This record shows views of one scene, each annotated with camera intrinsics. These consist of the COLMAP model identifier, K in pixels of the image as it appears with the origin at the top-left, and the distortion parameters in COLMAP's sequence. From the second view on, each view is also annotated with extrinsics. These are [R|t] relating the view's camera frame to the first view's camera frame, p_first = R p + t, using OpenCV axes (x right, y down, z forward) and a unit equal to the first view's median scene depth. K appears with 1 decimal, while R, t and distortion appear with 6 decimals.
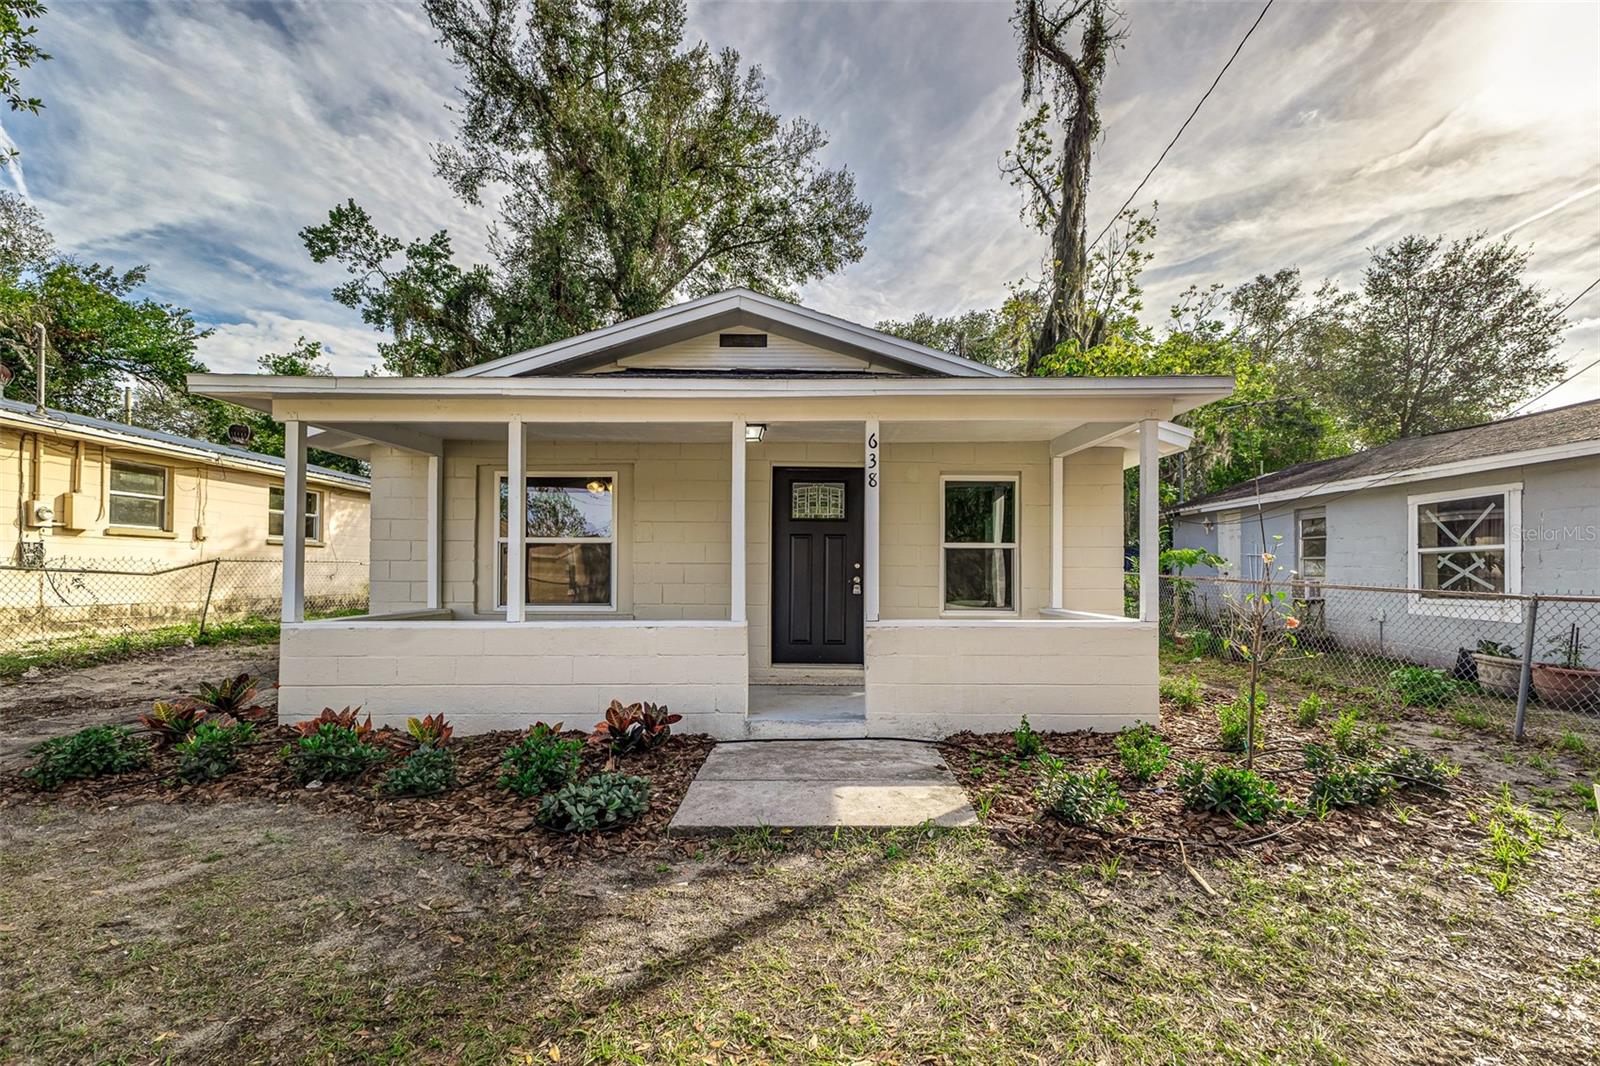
lens RADIAL K [[718.4, 0, 800.6], [0, 718.4, 565.2], [0, 0, 1]] dist [0.017733, 0.000664]
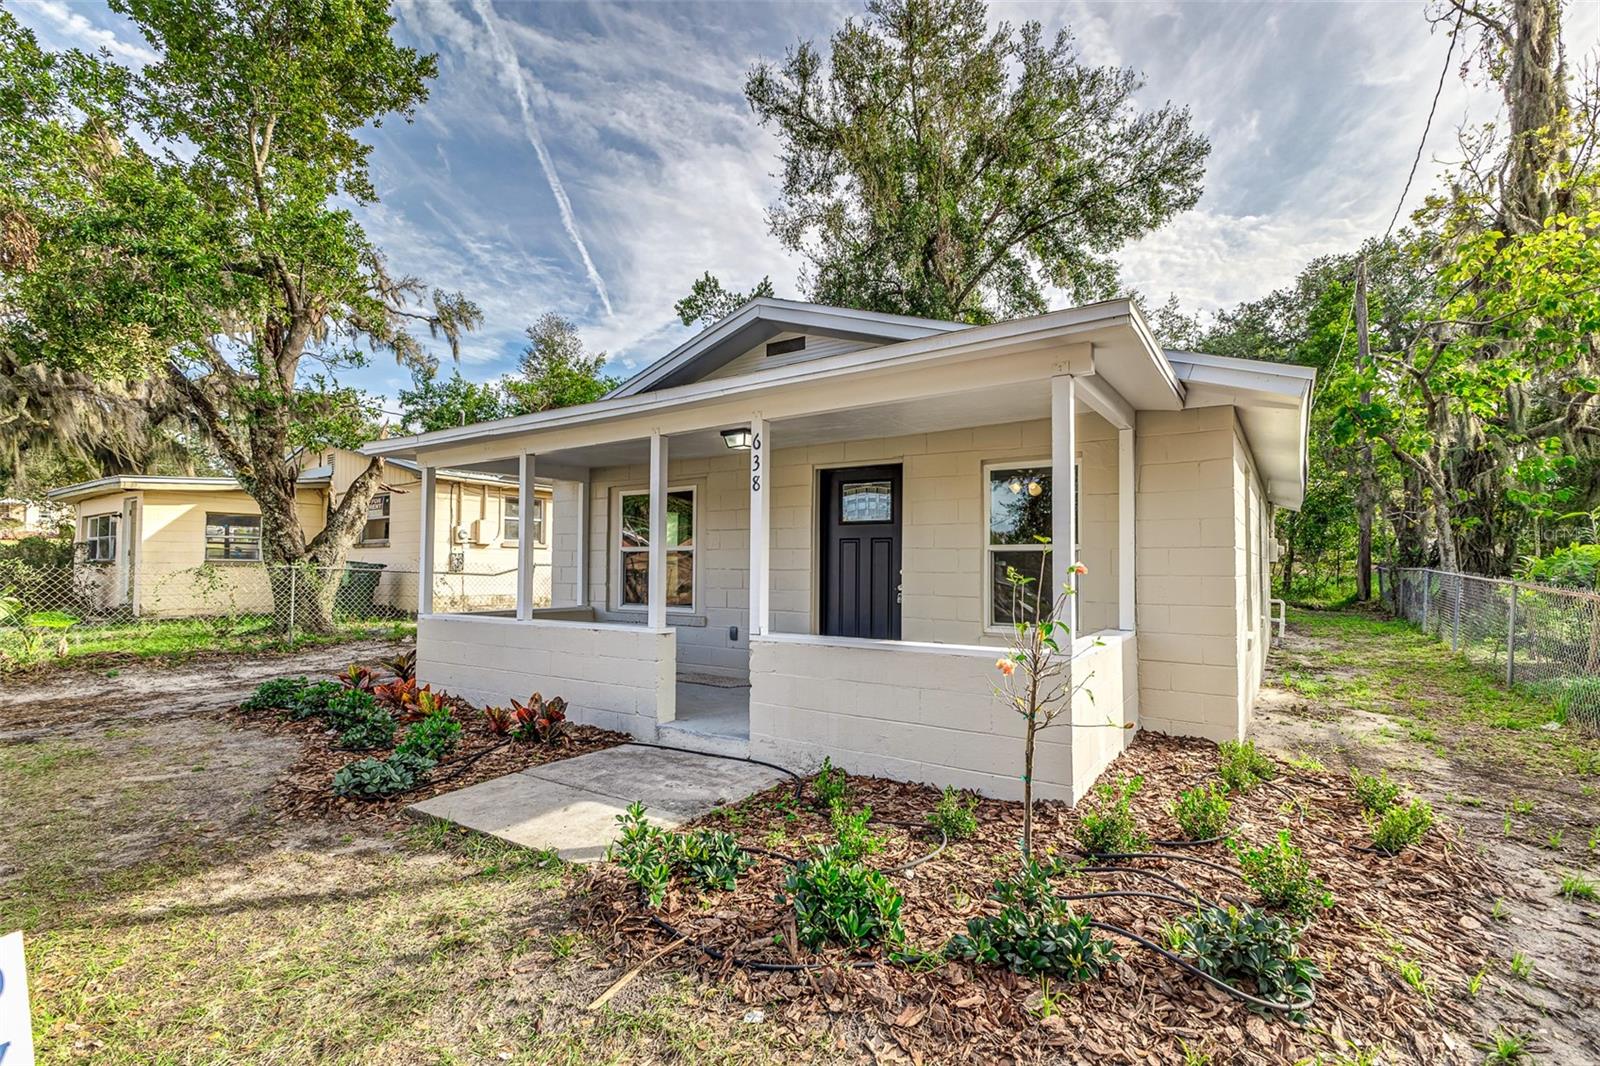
lens RADIAL K [[707.4, 0, 801.9], [0, 707.4, 558.7], [0, 0, 1]] dist [0.007891, 0.000051]
pose [[0.845162, -0.005672, -0.534480, 0.309992], [0.001848, 0.999969, -0.007690, -0.006789], [0.534507, 0.005511, 0.845146, 0.123782]]
